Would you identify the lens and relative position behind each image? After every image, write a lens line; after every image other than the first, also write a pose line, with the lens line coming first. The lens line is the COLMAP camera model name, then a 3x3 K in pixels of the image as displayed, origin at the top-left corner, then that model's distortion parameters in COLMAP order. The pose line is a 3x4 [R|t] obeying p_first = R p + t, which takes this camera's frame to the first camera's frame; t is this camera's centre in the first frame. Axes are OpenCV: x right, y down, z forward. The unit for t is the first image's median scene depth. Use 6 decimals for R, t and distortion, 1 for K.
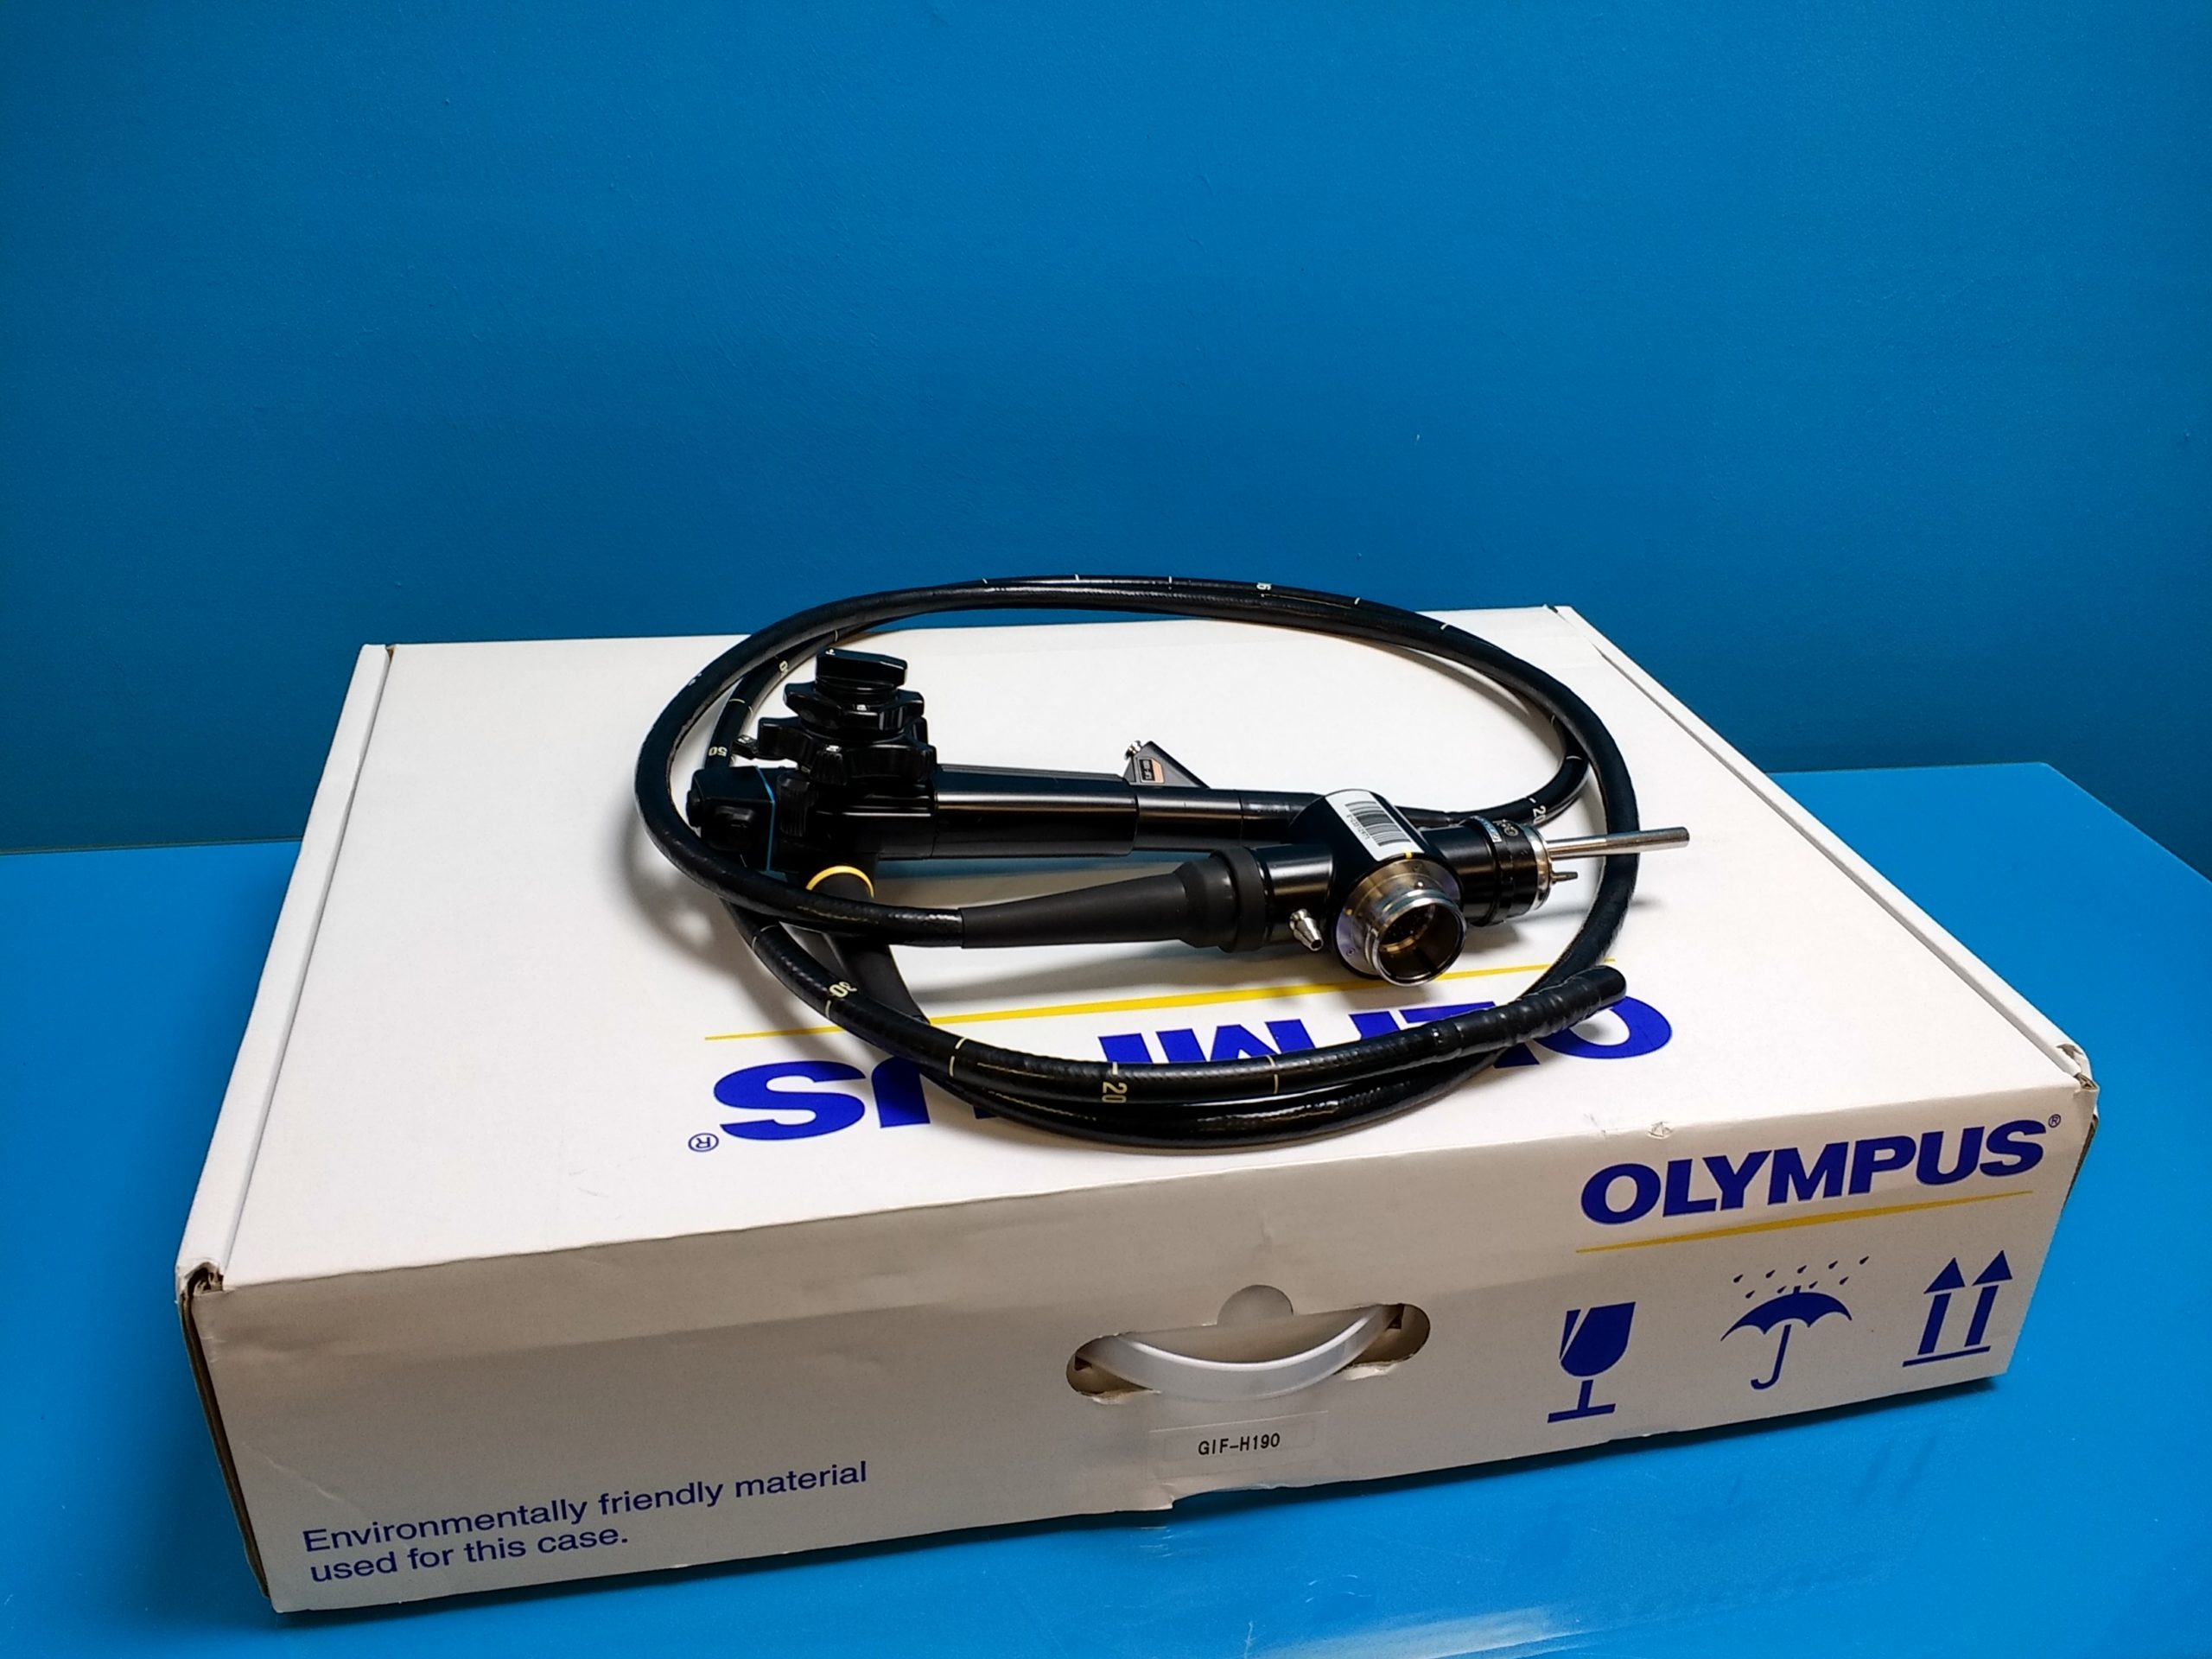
lens RADIAL K [[1822.2, 0, 1106.0], [0, 1822.2, 829.5], [0, 0, 1]] dist [0.078830, -0.095290]
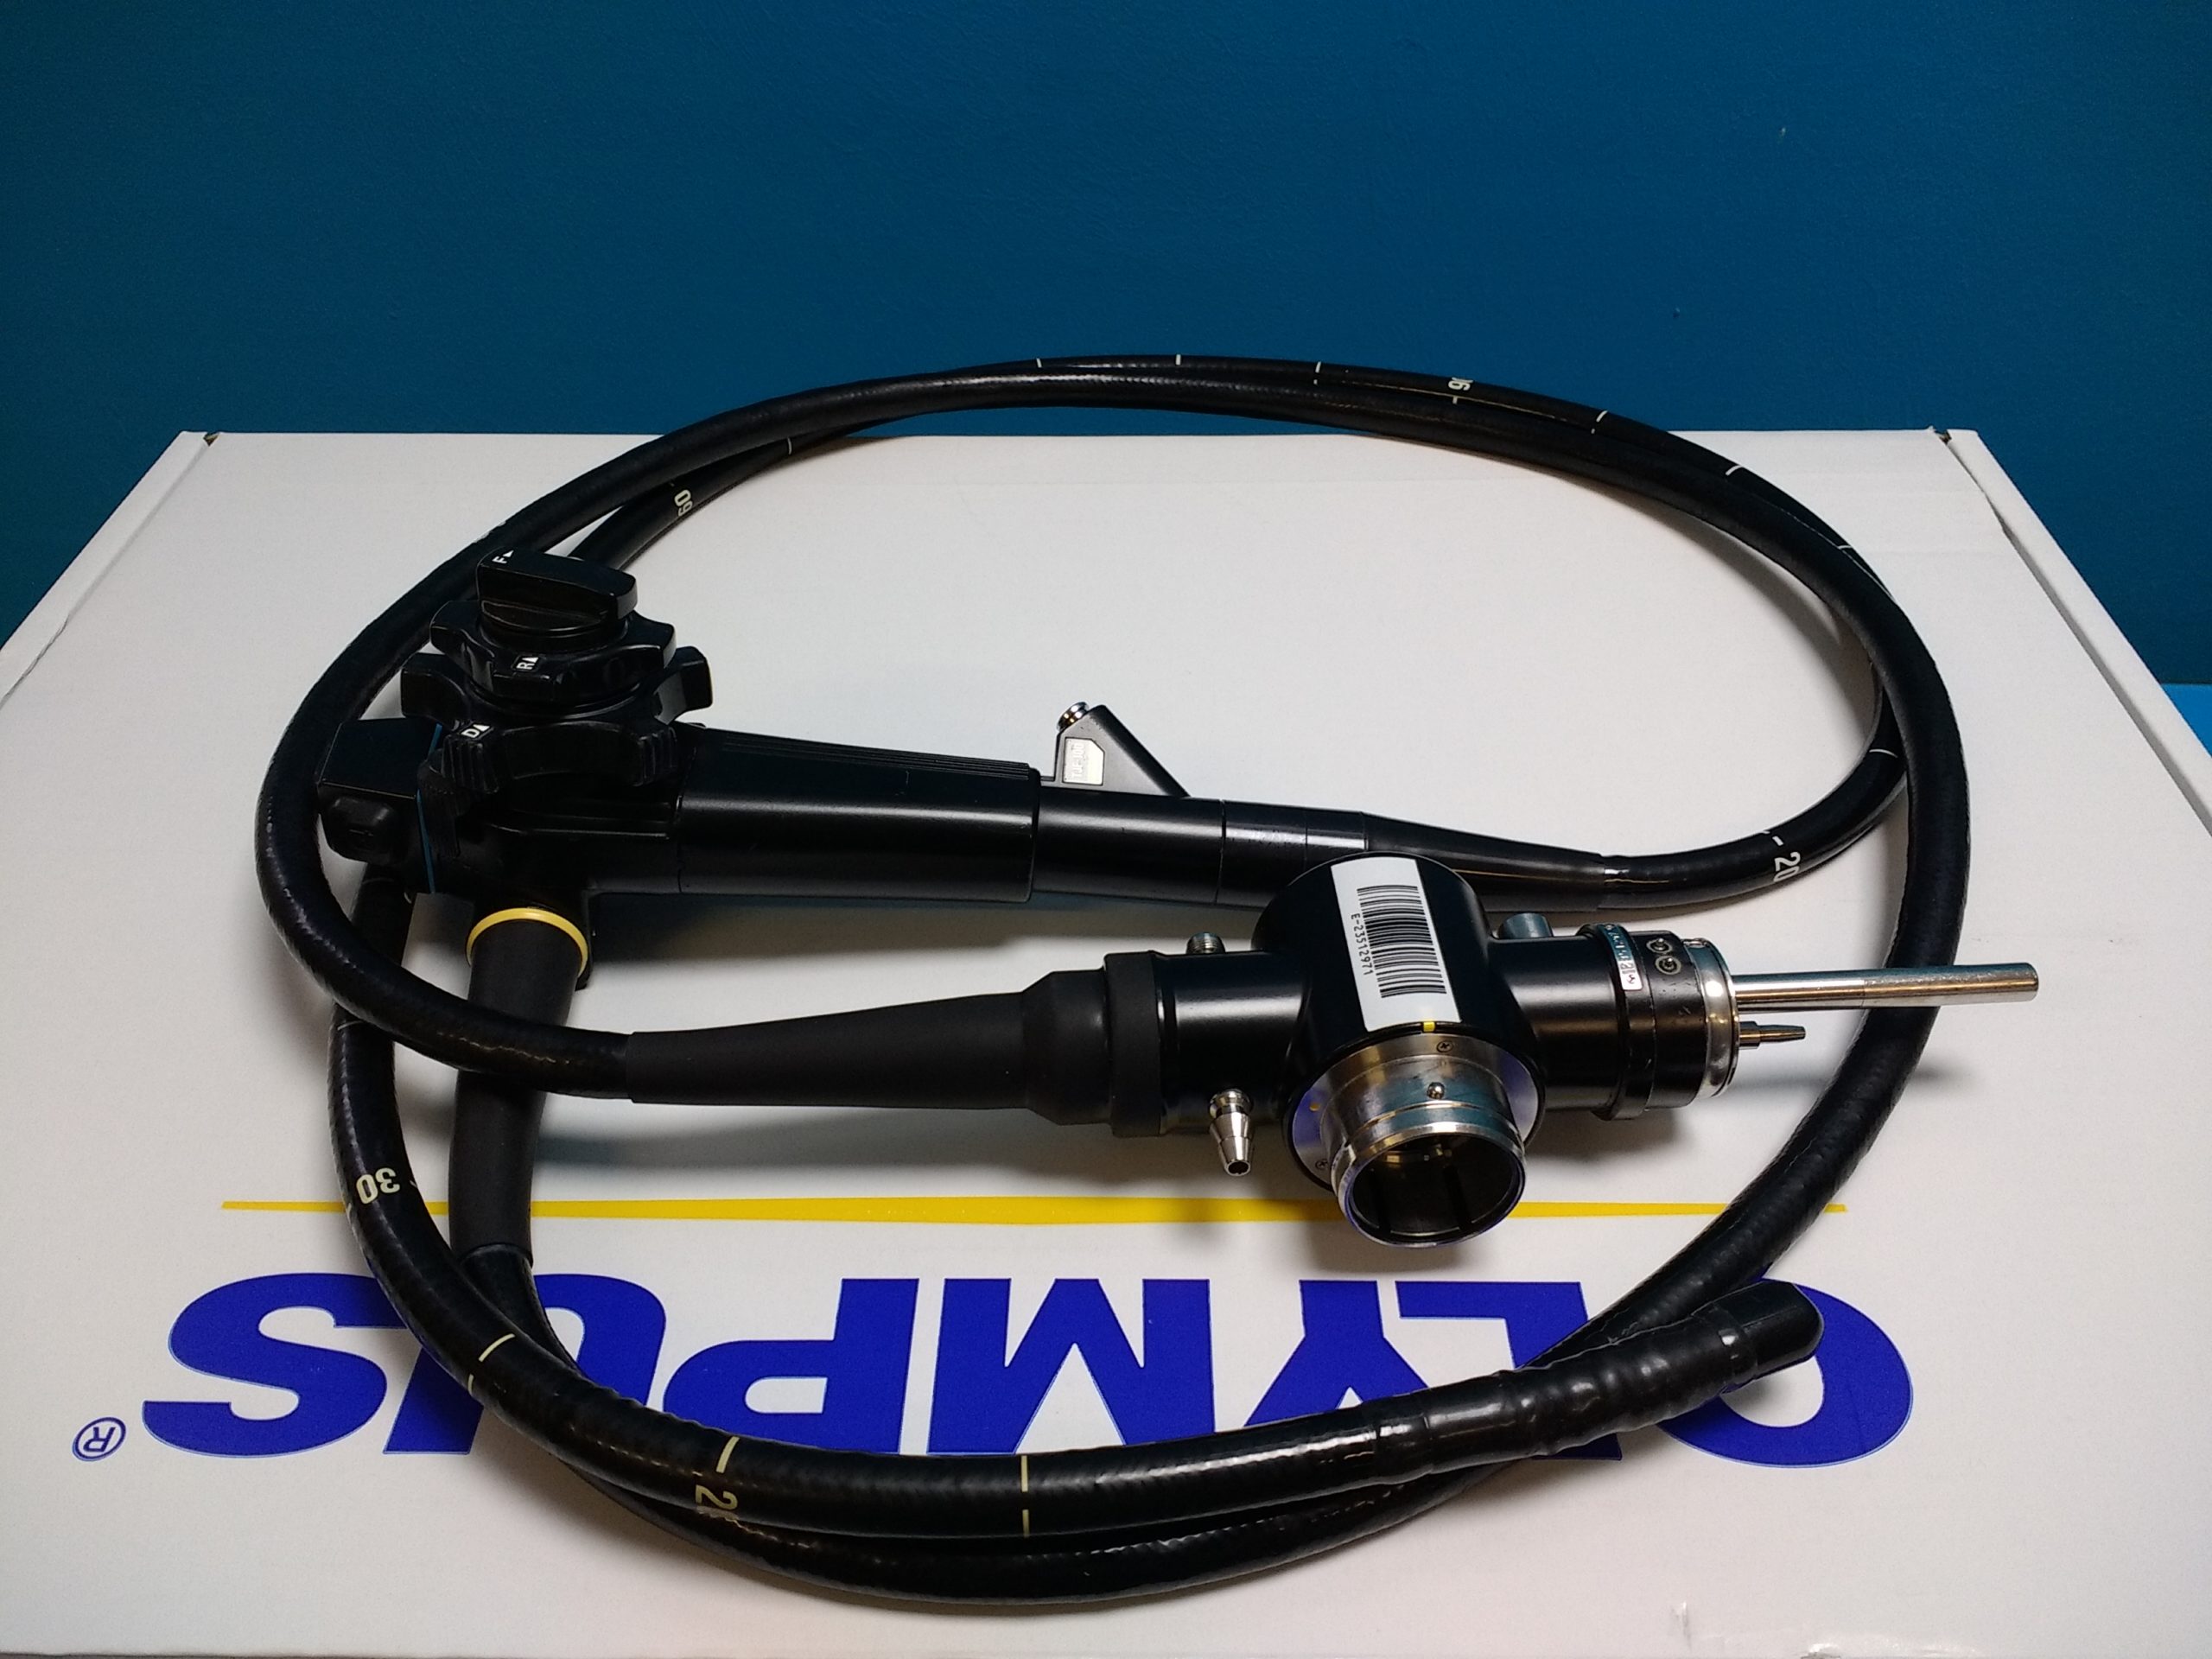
lens RADIAL K [[1803.2, 0, 1106.0], [0, 1803.2, 829.5], [0, 0, 1]] dist [0.086770, -0.110446]
pose [[0.967132, 0.099389, -0.234046, 0.181320], [-0.054615, 0.980157, 0.190551, -0.129687], [0.248340, -0.171505, 0.953369, 0.450525]]
